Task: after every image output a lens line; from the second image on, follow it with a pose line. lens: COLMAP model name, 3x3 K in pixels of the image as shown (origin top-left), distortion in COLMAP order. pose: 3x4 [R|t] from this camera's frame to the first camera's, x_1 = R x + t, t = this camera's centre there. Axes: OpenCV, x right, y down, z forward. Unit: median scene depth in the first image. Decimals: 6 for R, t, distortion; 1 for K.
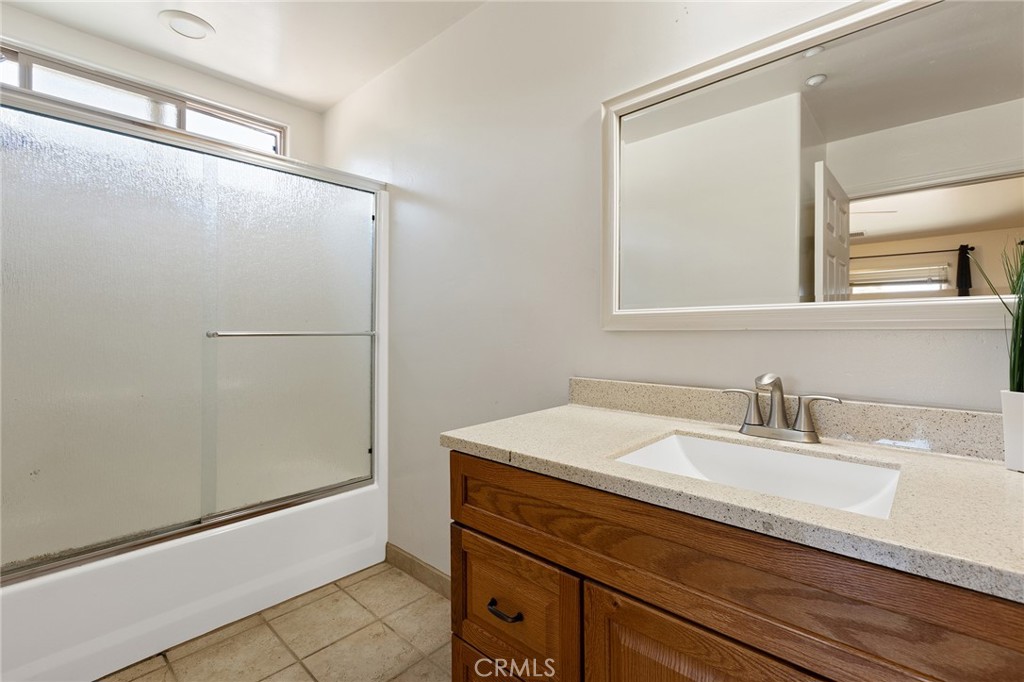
lens RADIAL K [[462.3, 0, 512.7], [0, 462.3, 336.2], [0, 0, 1]] dist [0.002267, 0.000032]
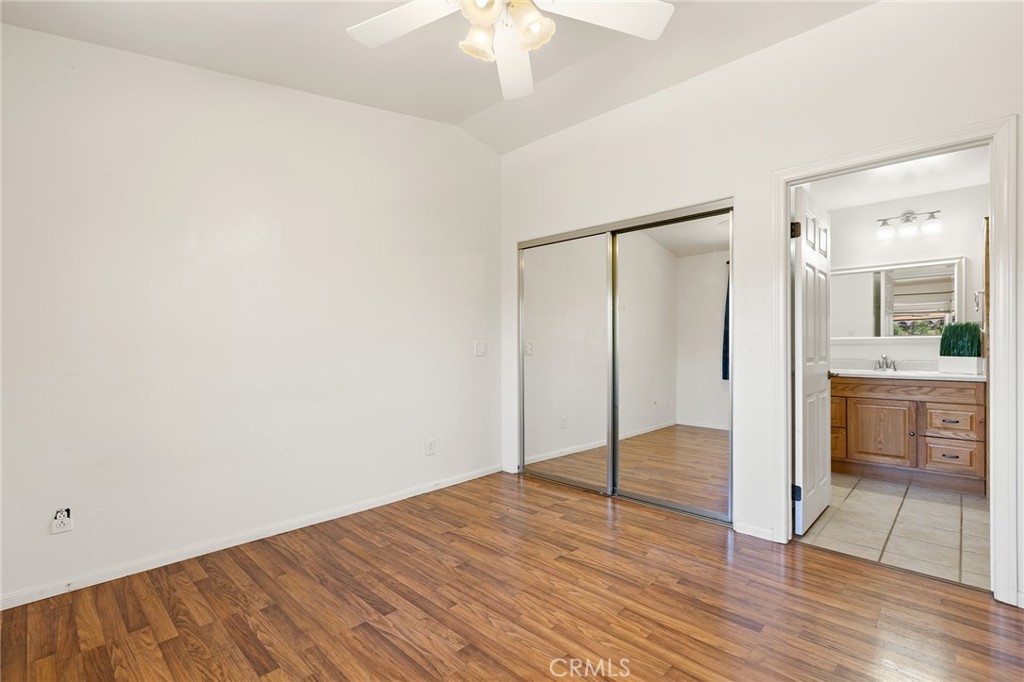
lens RADIAL K [[462.3, 0, 511.0], [0, 462.3, 346.4], [0, 0, 1]] dist [0.002267, 0.000032]
pose [[0.999884, 0.008330, -0.012720, -2.836992], [-0.008725, 0.999470, -0.031370, 0.166666], [0.012452, 0.031477, 0.999427, -3.321927]]
